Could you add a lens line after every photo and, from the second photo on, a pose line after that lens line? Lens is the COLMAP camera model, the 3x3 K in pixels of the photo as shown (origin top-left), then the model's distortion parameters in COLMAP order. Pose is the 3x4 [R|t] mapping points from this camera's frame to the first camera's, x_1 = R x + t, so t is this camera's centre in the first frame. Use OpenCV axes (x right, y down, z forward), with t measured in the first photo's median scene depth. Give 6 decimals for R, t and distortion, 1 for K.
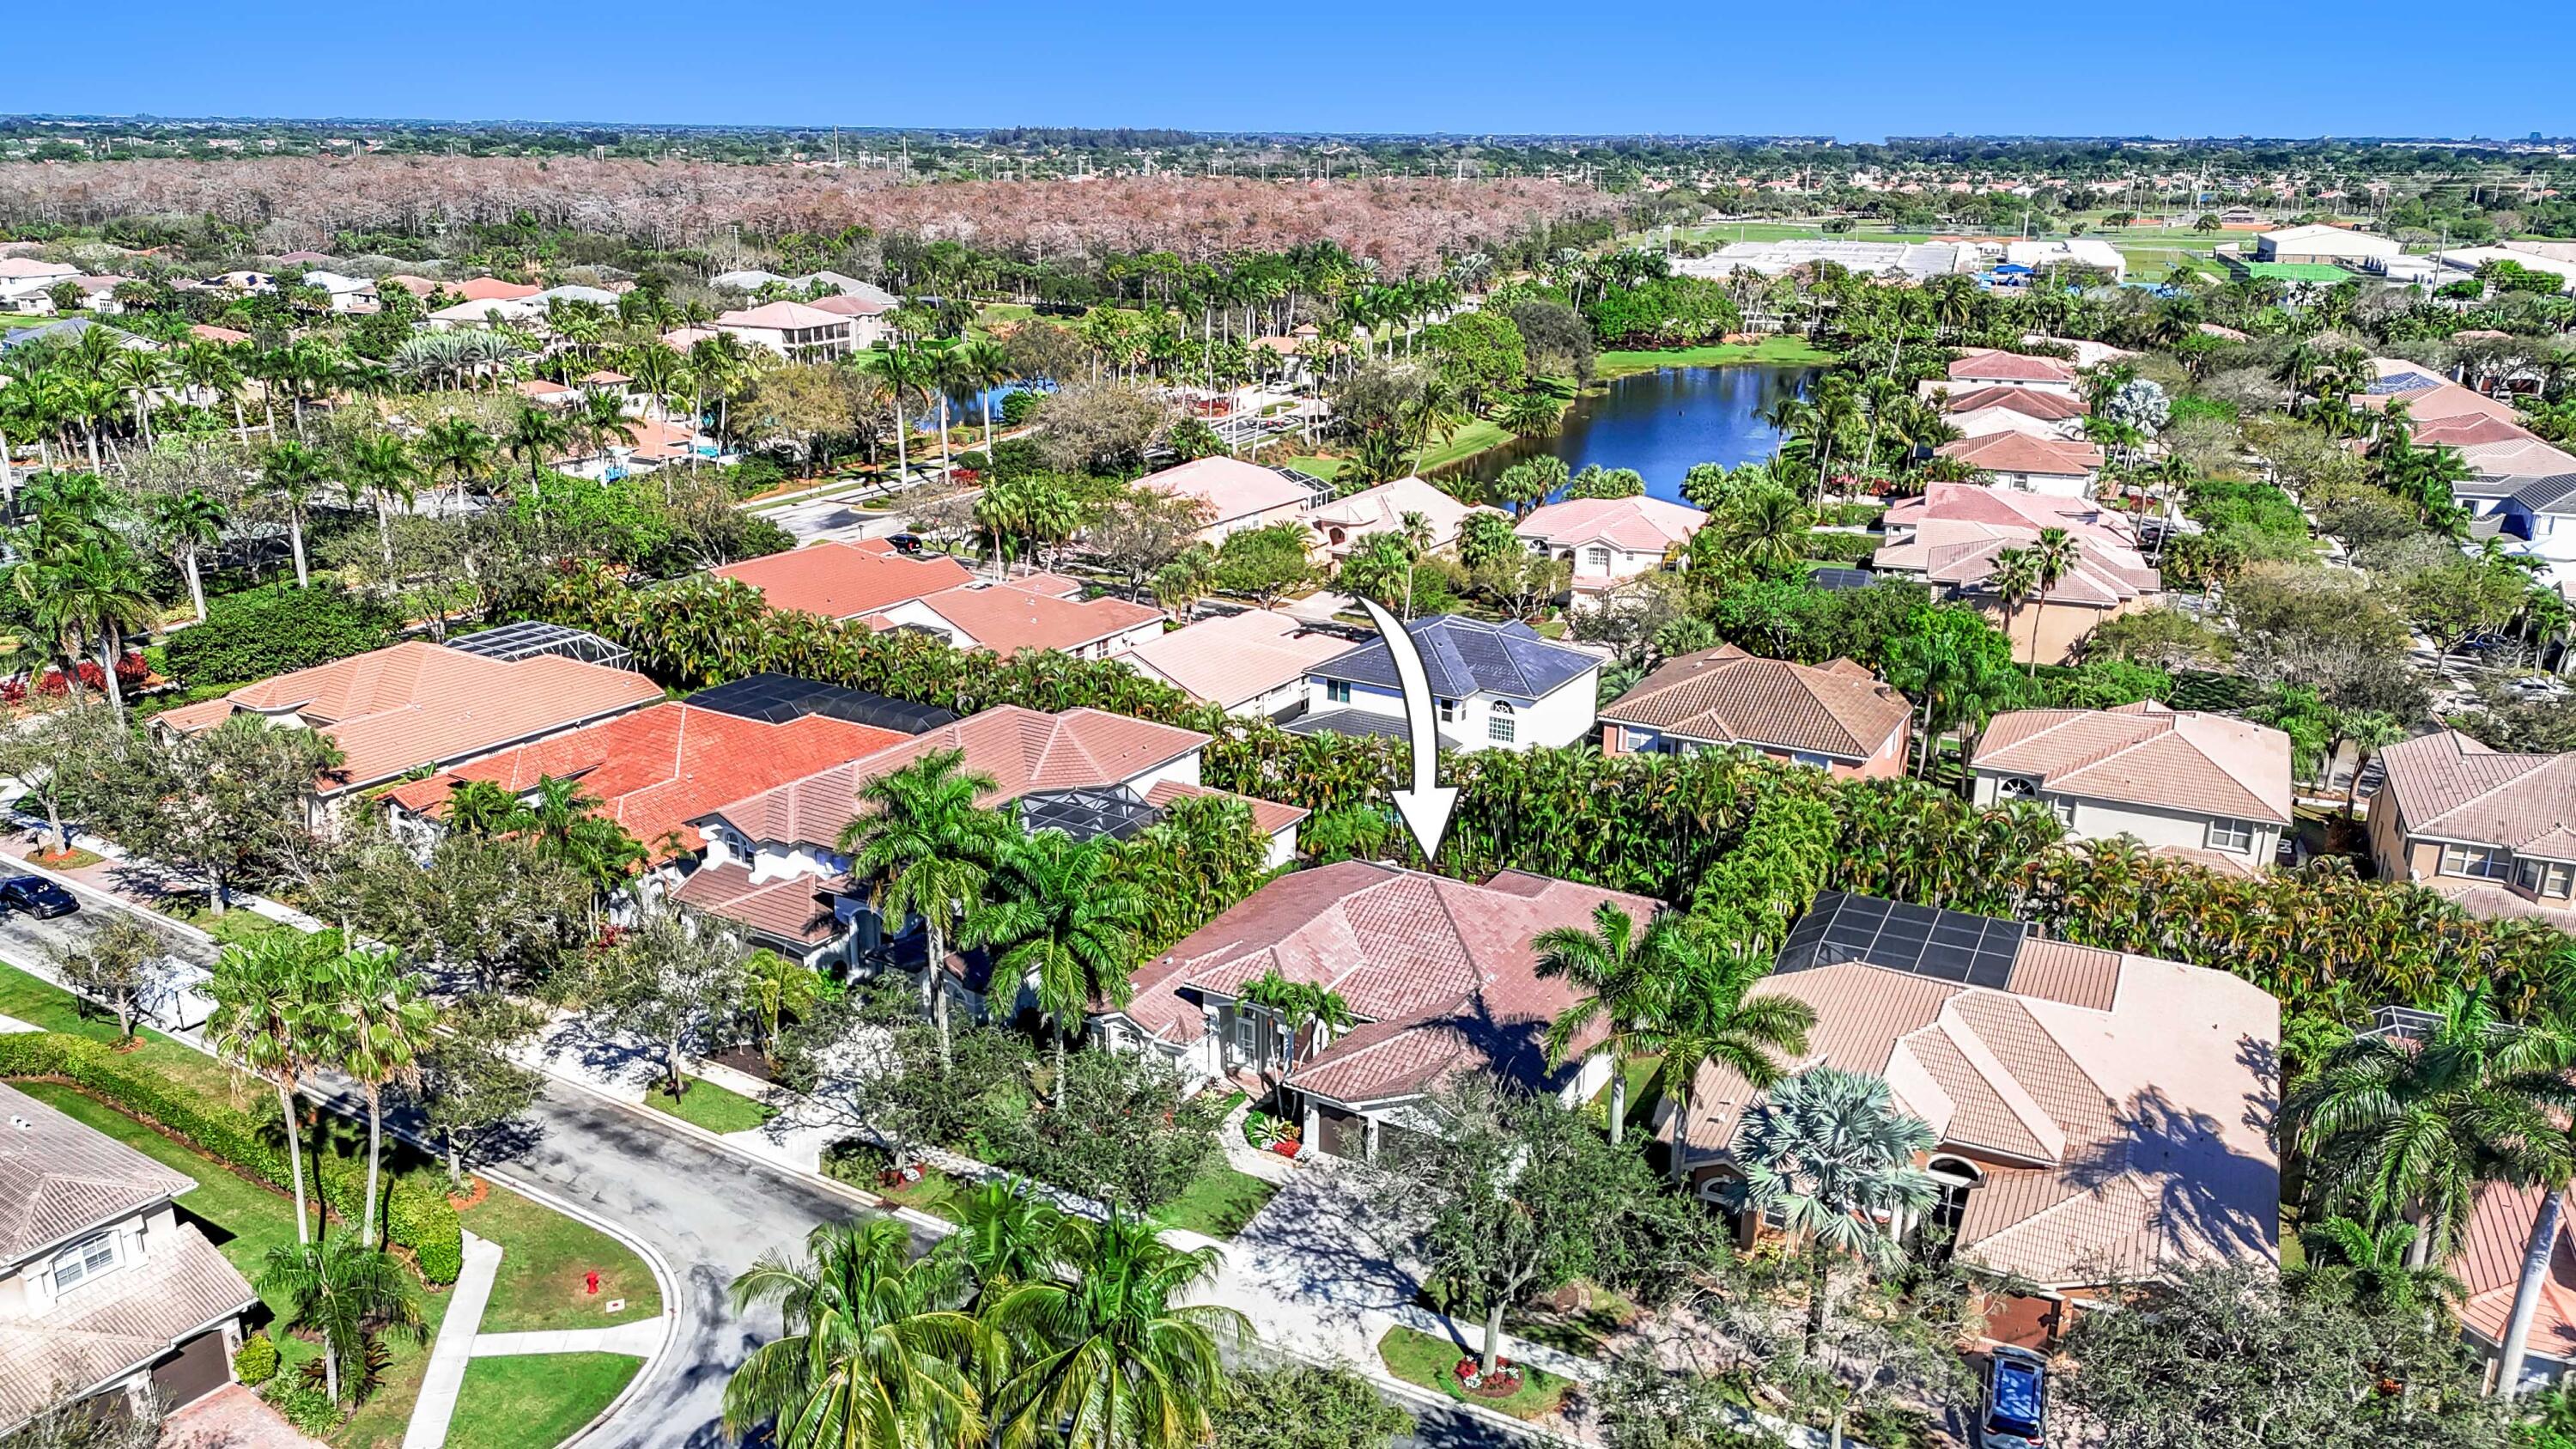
lens RADIAL K [[1884.8, 0, 1298.2], [0, 1884.8, 729.0], [0, 0, 1]] dist [0.086041, -0.086570]
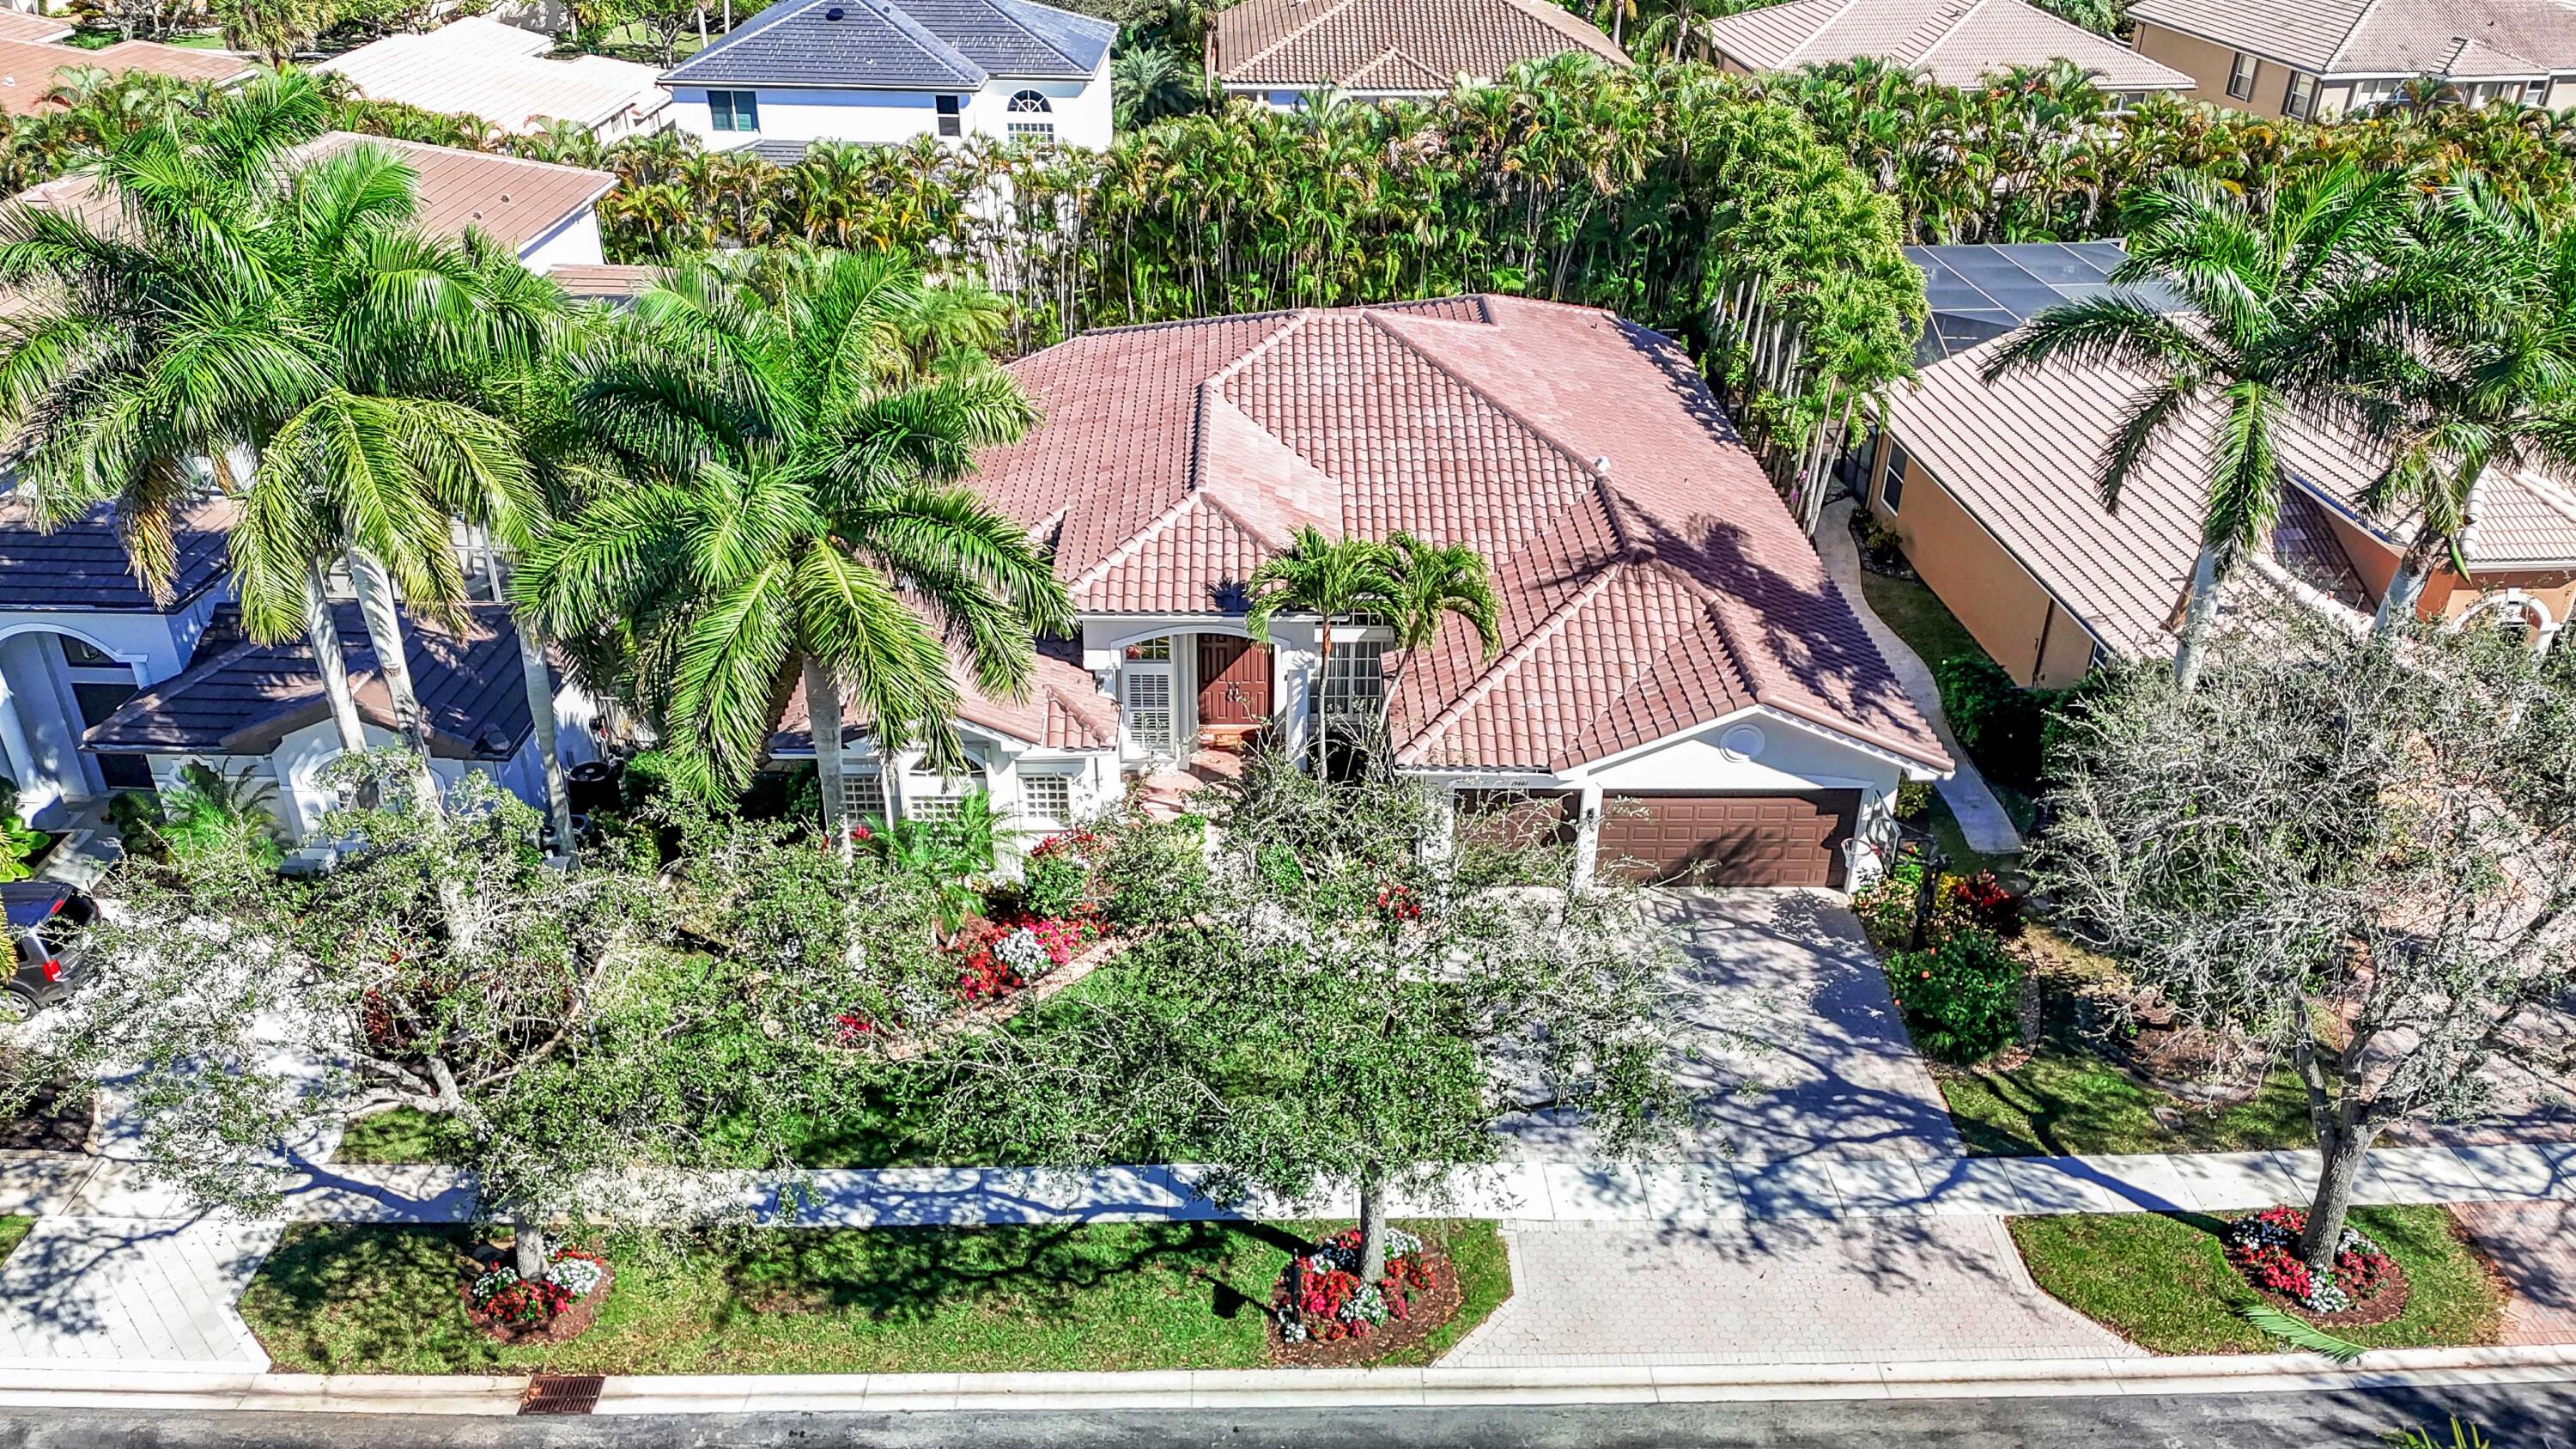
lens RADIAL K [[1884.8, 0, 1296.3], [0, 1884.8, 728.8], [0, 0, 1]] dist [0.086041, -0.086570]
pose [[0.856908, -0.249082, 0.451294, -0.164372], [0.149495, 0.957961, 0.244870, 0.050149], [-0.493315, -0.142365, 0.858121, 0.469391]]
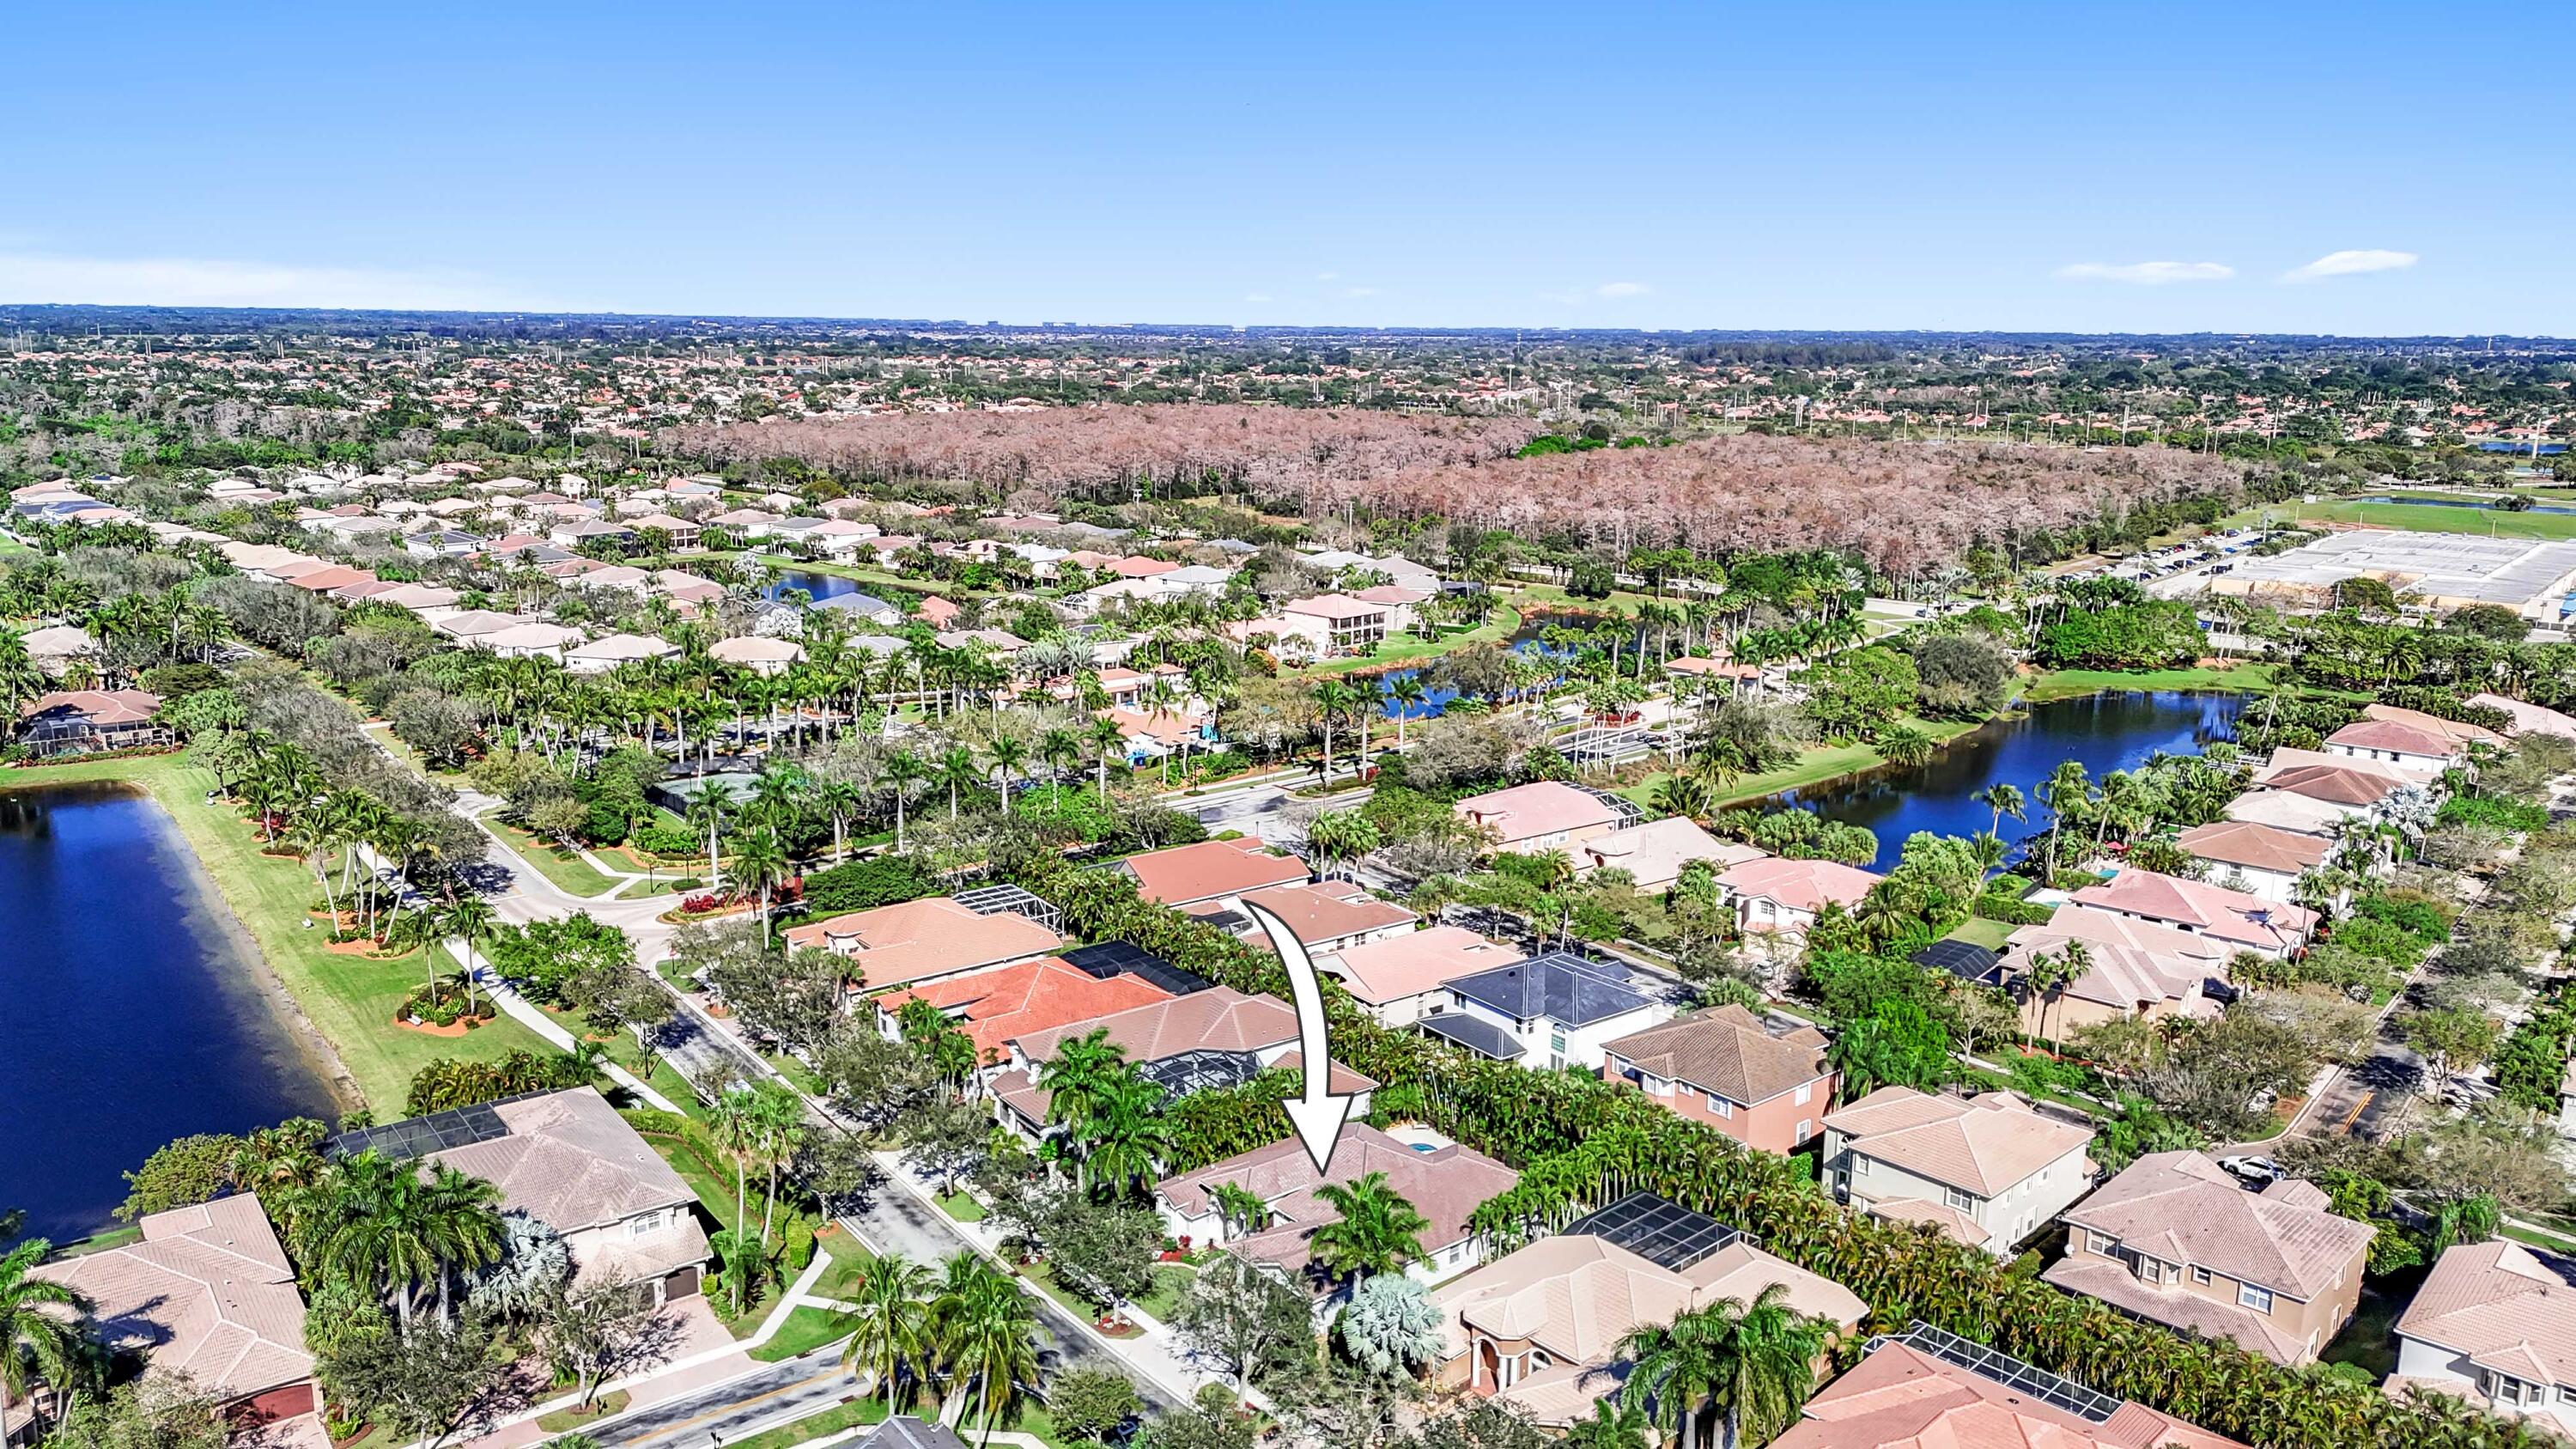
lens RADIAL K [[1884.8, 0, 1302.2], [0, 1884.8, 729.7], [0, 0, 1]] dist [0.086041, -0.086570]
pose [[0.934164, 0.078263, -0.348155, 0.474027], [-0.111256, 0.990899, -0.075772, -0.122663], [0.339056, 0.109518, 0.934370, -0.514506]]
